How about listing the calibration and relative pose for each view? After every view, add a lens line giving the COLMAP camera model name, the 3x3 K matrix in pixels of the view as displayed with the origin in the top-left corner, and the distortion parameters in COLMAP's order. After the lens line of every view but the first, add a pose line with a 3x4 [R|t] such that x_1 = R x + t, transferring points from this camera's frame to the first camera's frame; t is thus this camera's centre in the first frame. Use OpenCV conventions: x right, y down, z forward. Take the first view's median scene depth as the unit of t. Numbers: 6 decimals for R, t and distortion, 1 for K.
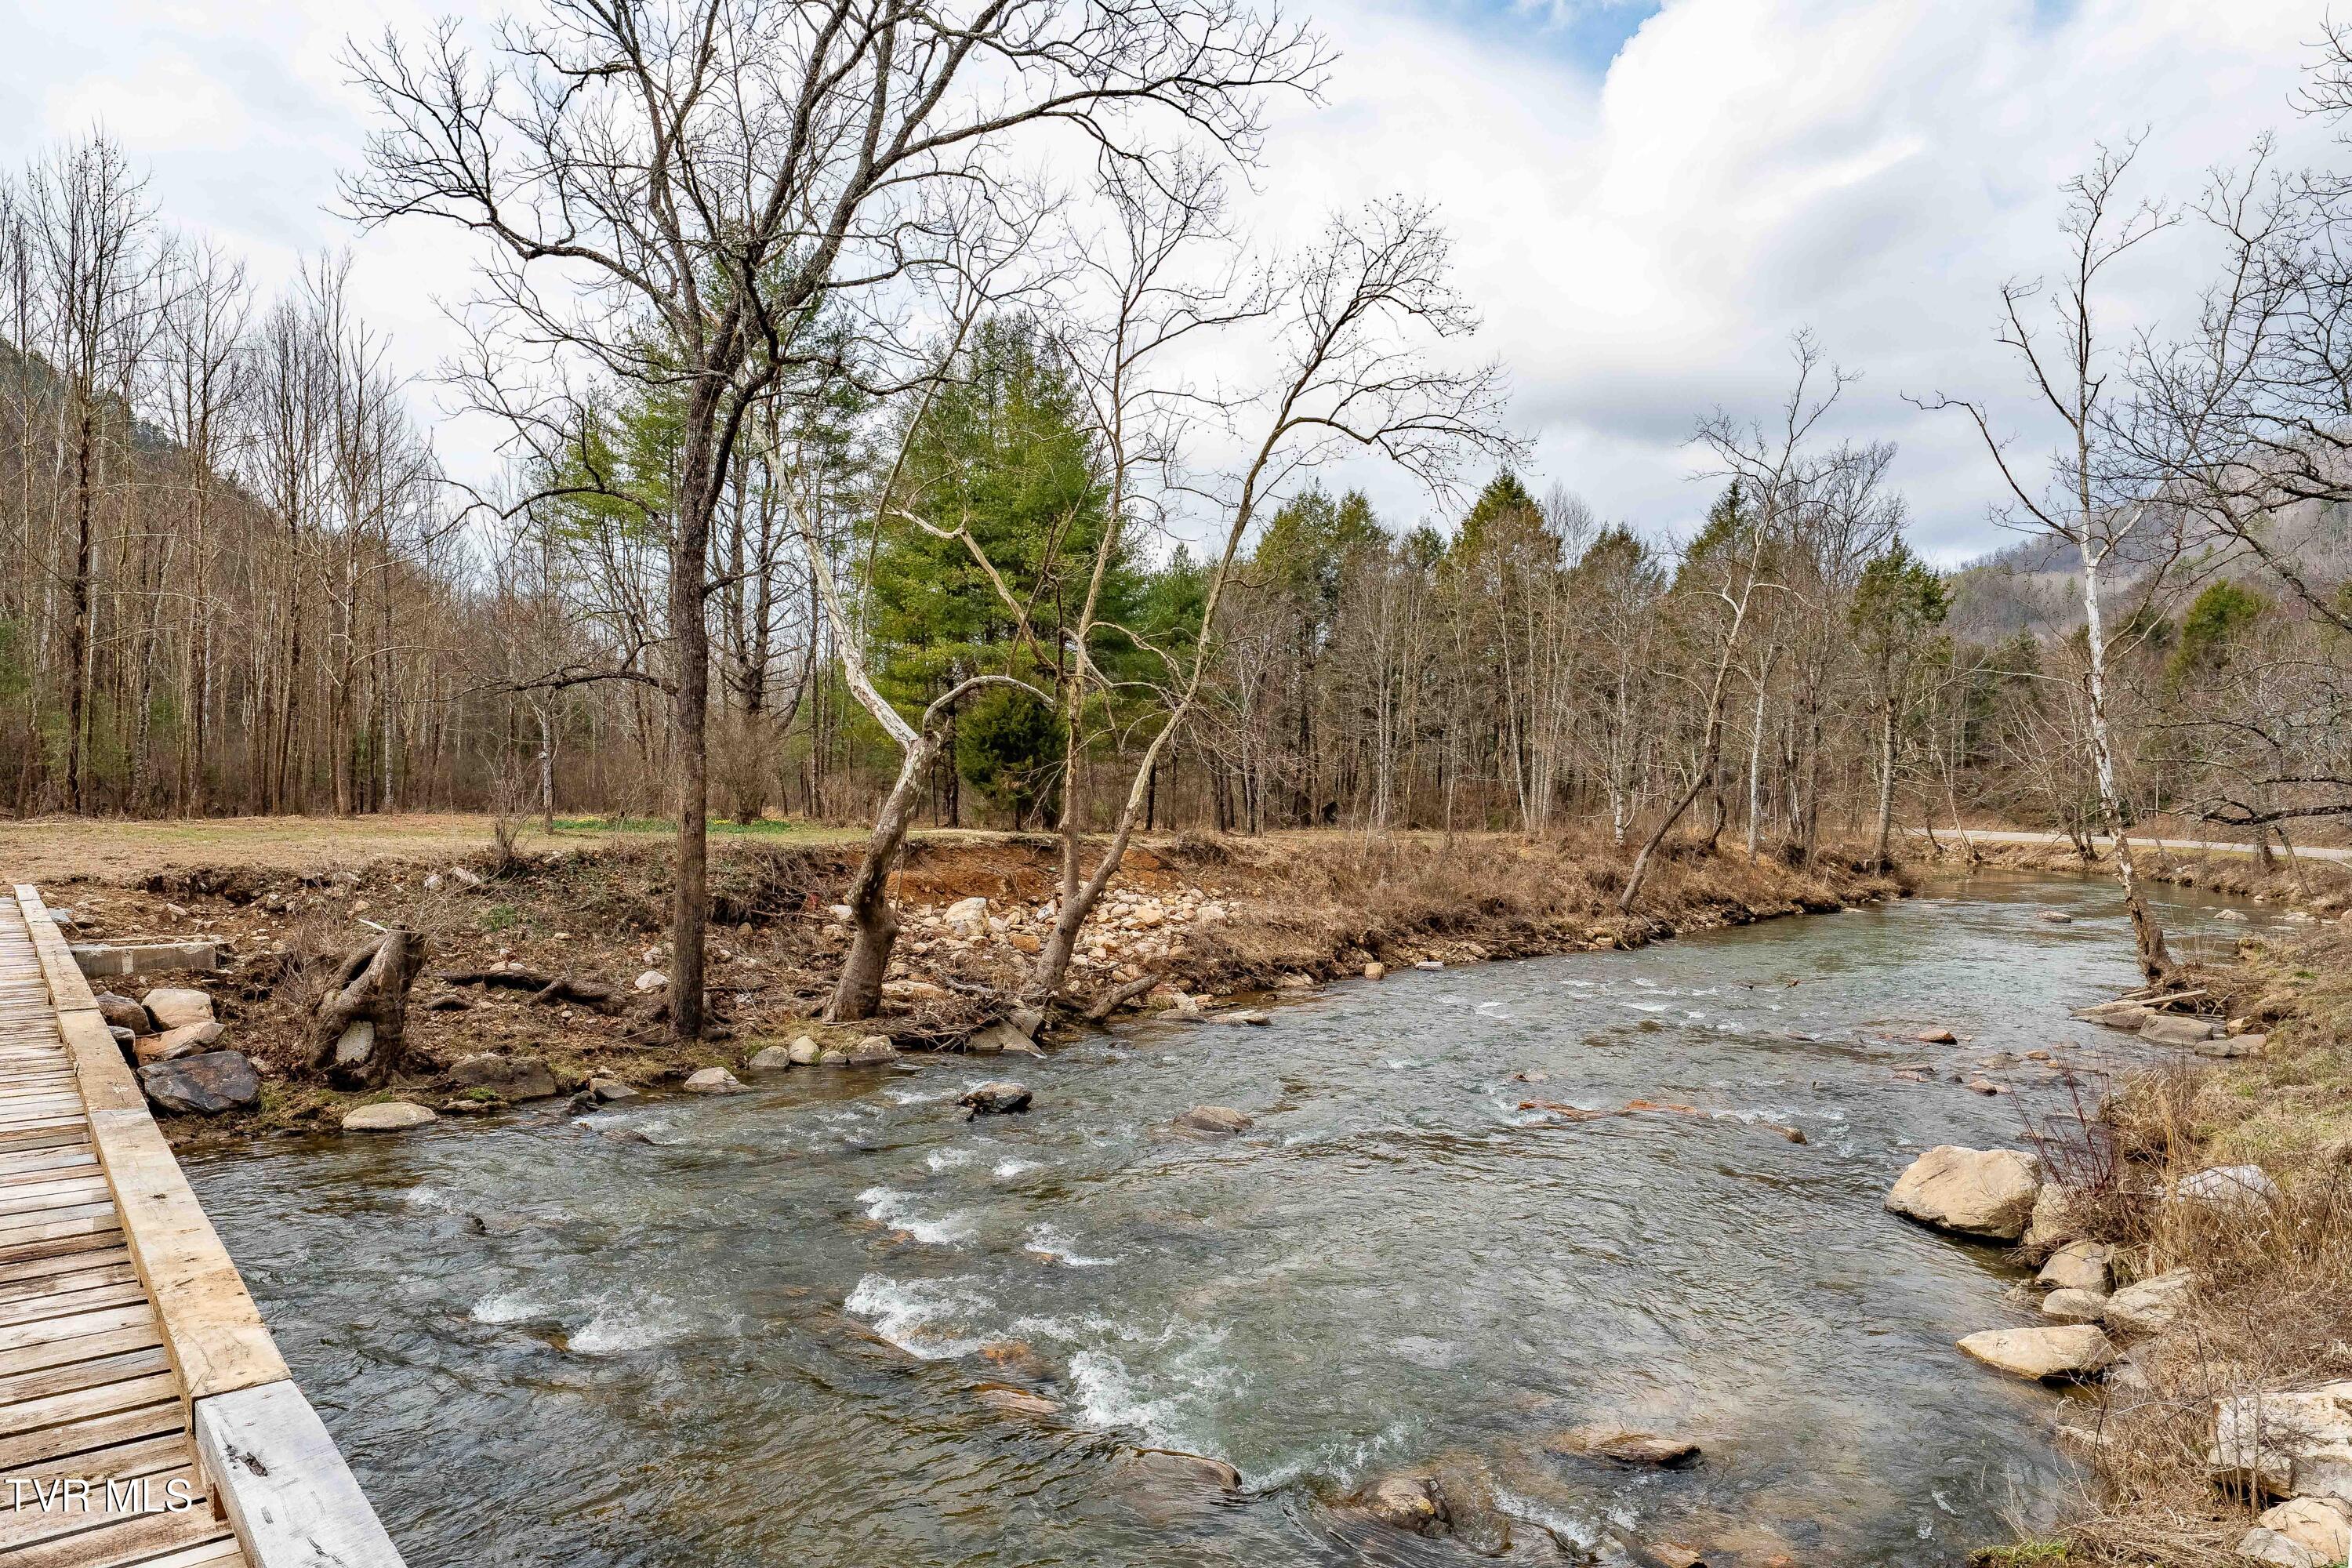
lens RADIAL K [[1450.3, 0, 1183.0], [0, 1450.3, 904.2], [0, 0, 1]] dist [0.003591, 0.000289]
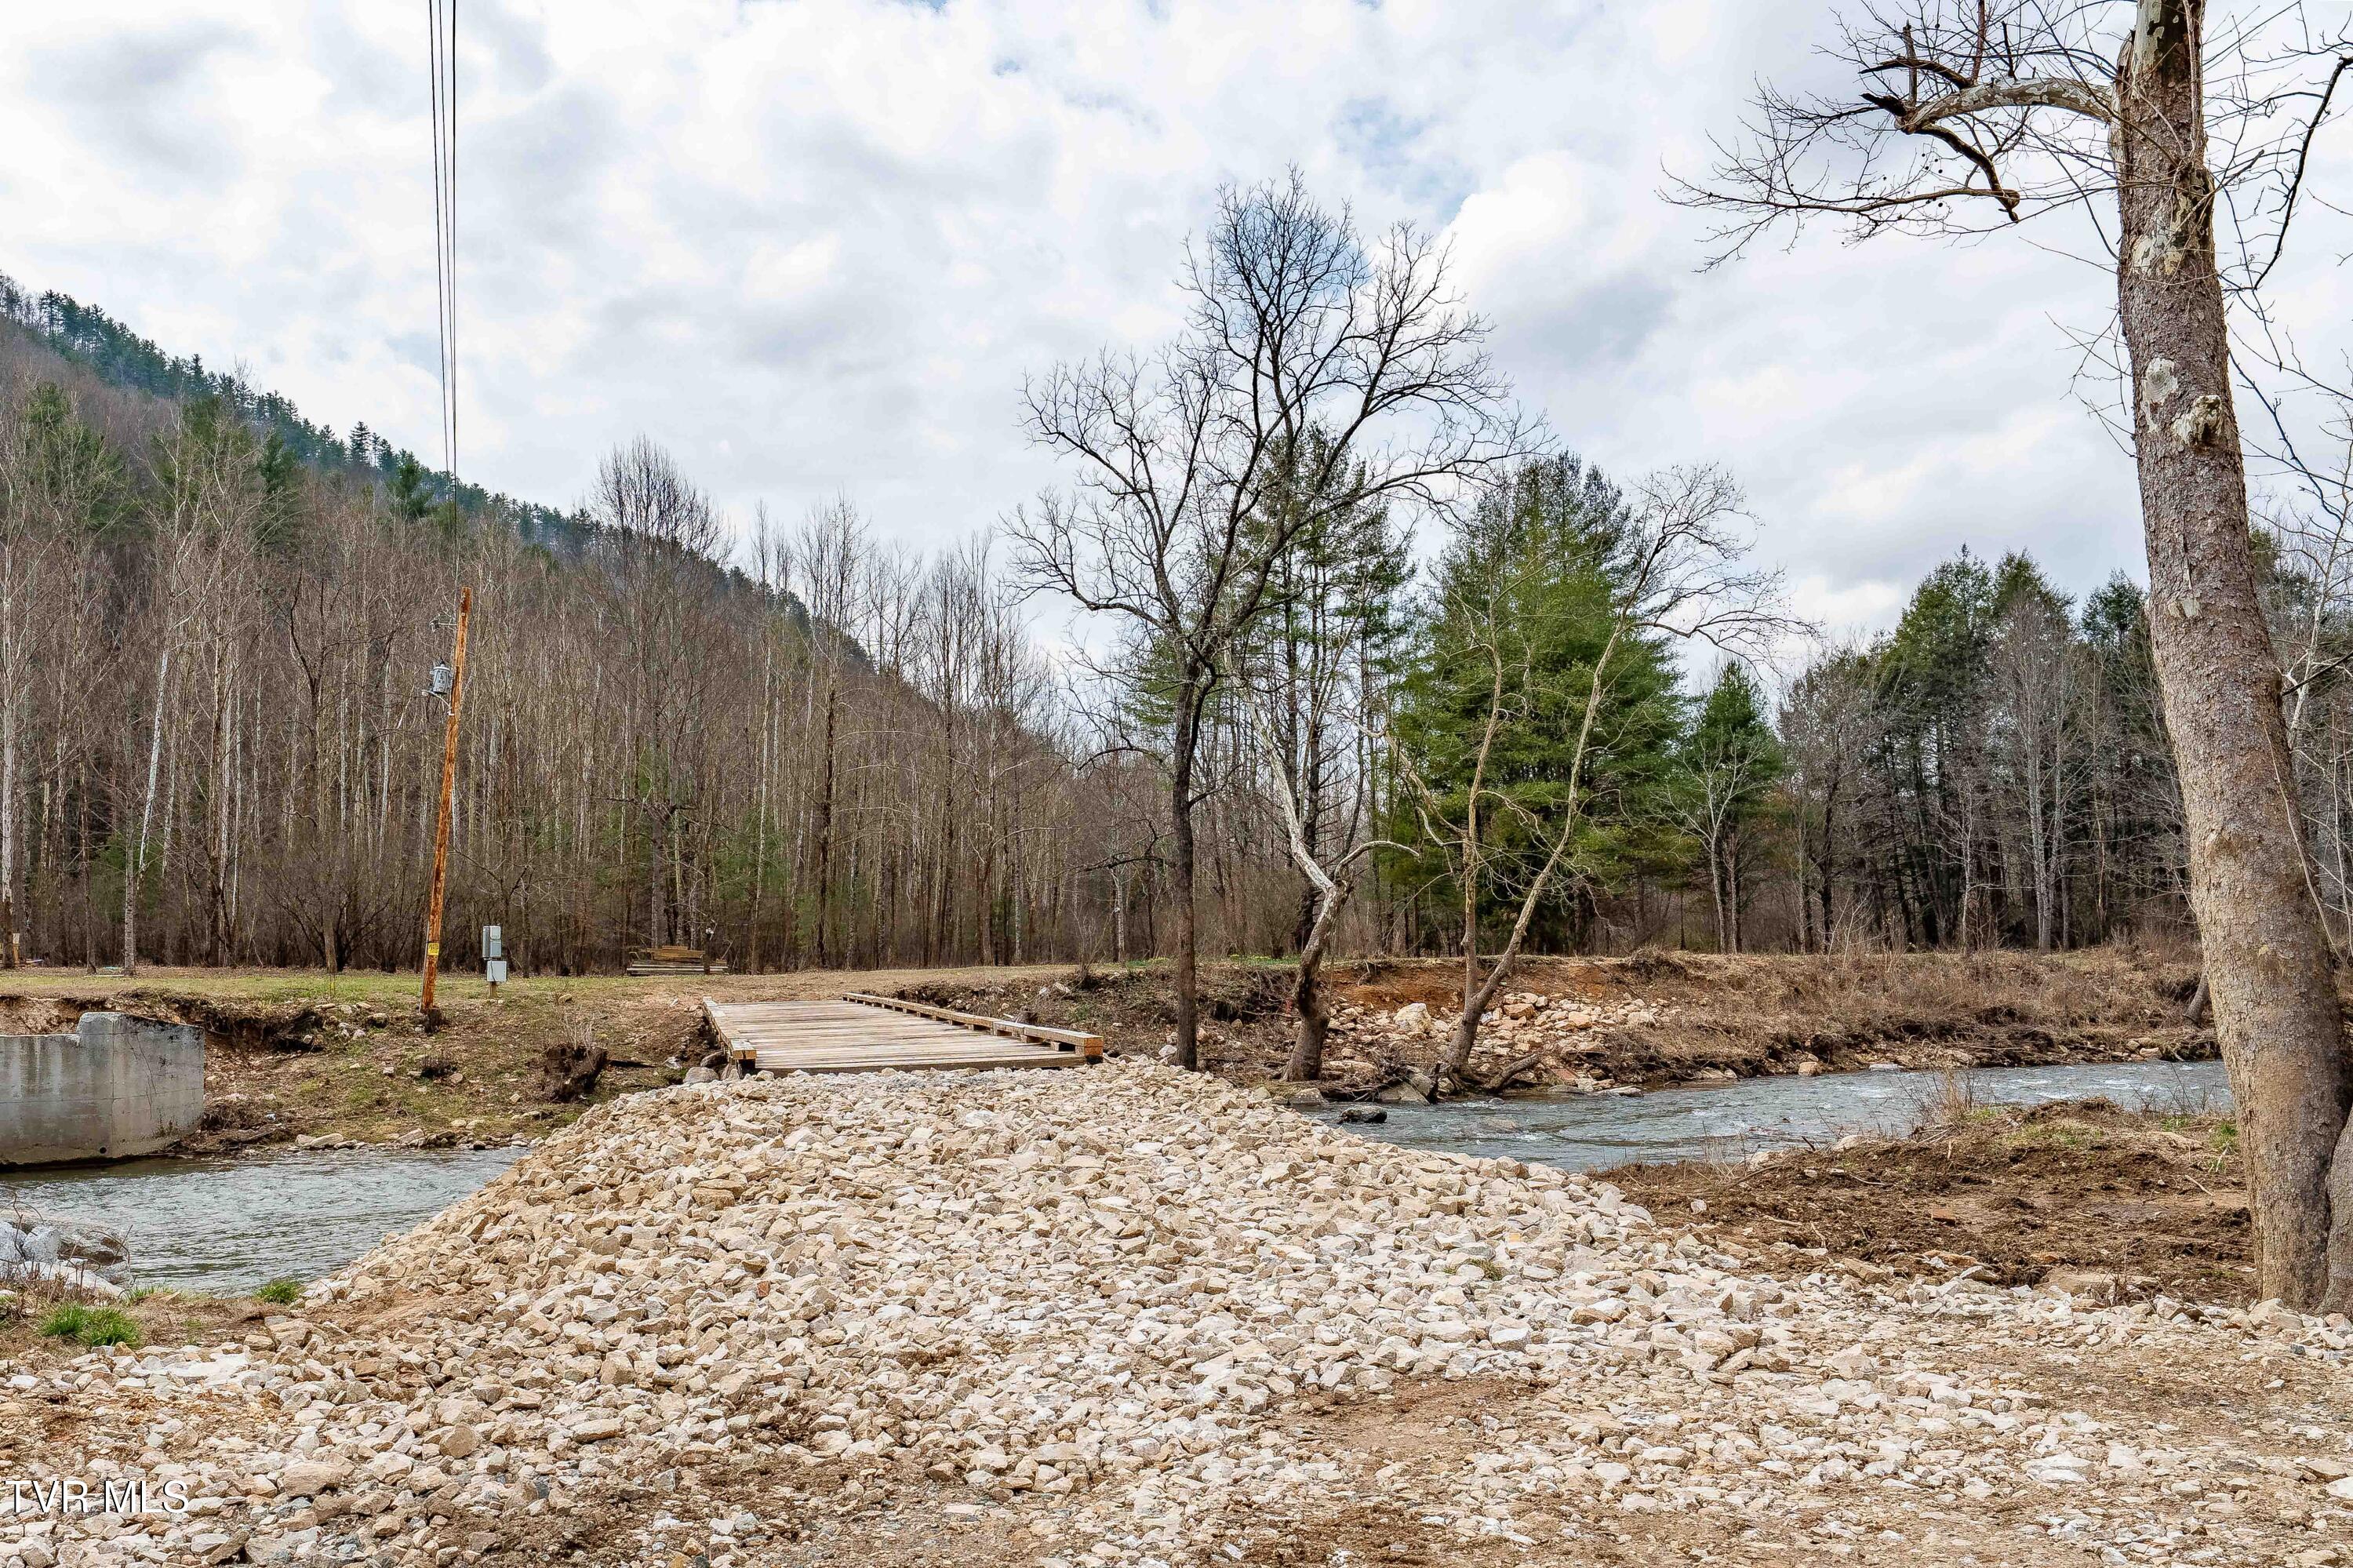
lens RADIAL K [[1694.5, 0, 1083.5], [0, 1694.5, 862.0], [0, 0, 1]] dist [0.006006, -0.009396]
pose [[0.895441, -0.060940, -0.440989, 0.252585], [0.007218, 0.992444, -0.122489, 0.051122], [0.445121, 0.106499, 0.889115, -0.466568]]
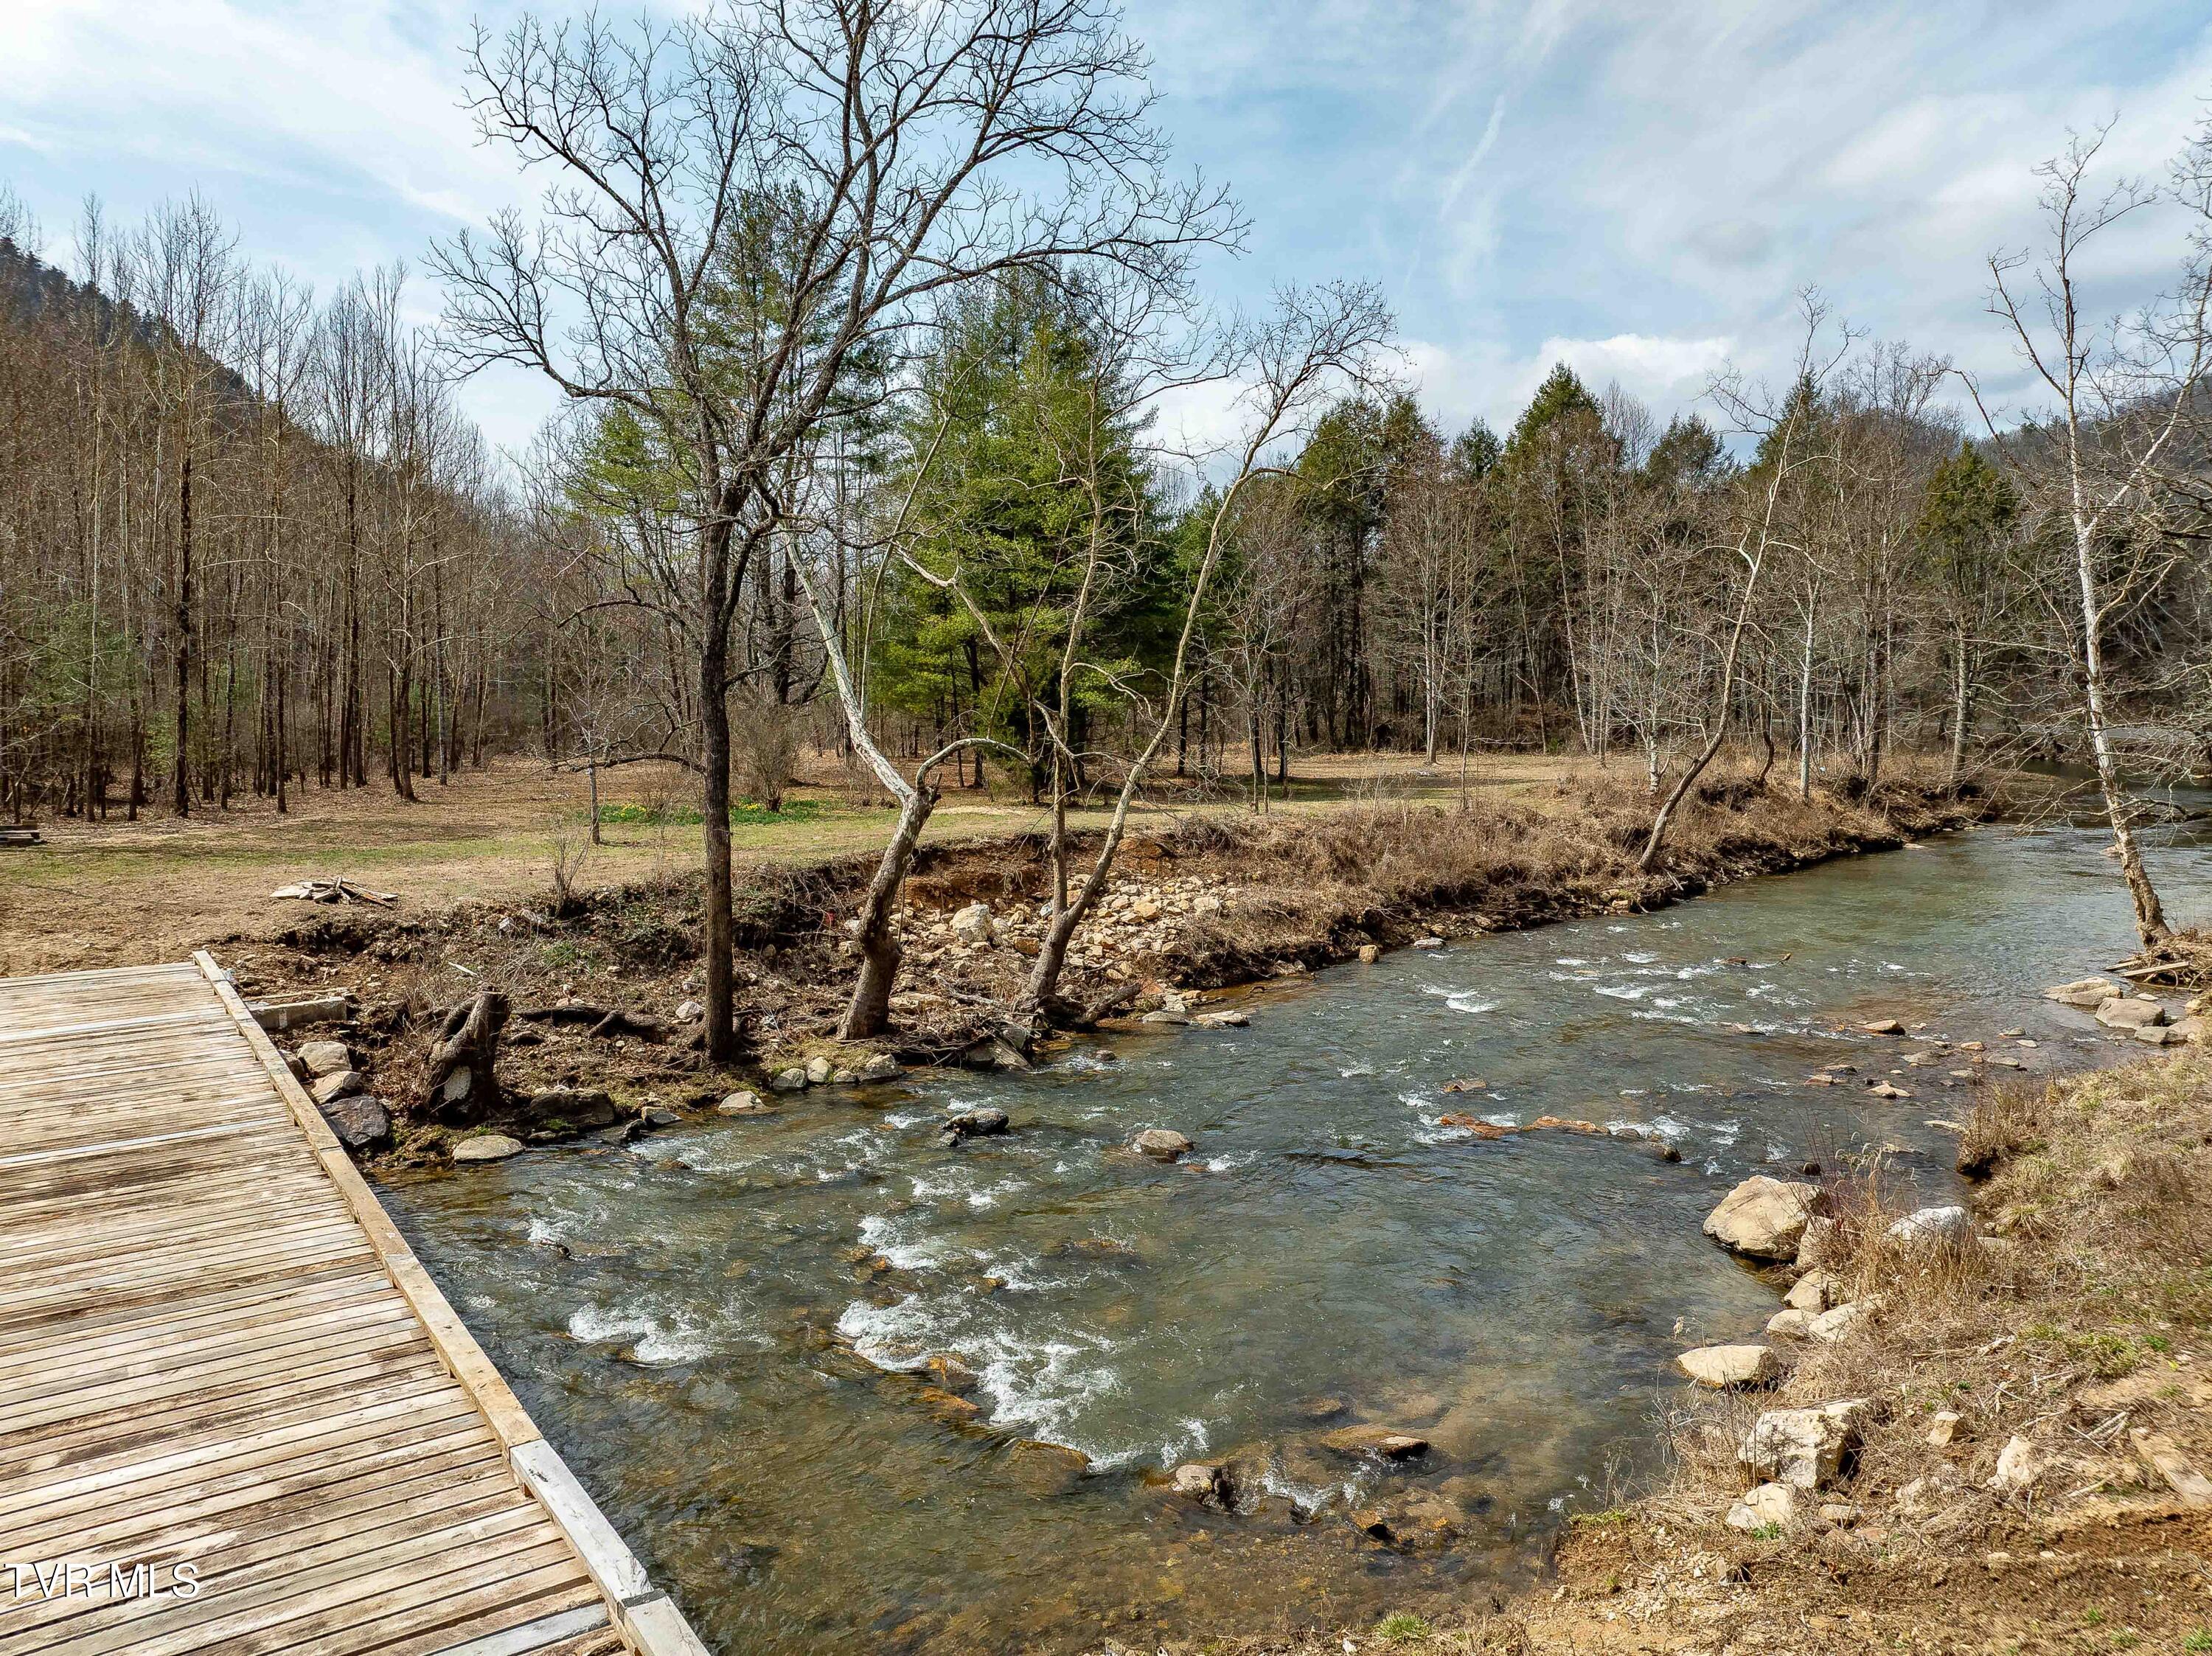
lens RADIAL K [[1562.6, 0, 1122.7], [0, 1562.6, 828.4], [0, 0, 1]] dist [-0.035823, -0.008734]
pose [[0.996584, -0.018655, -0.080446, 0.056182], [0.019555, 0.999754, 0.010419, -0.068588], [0.080231, -0.011957, 0.996705, -0.144937]]
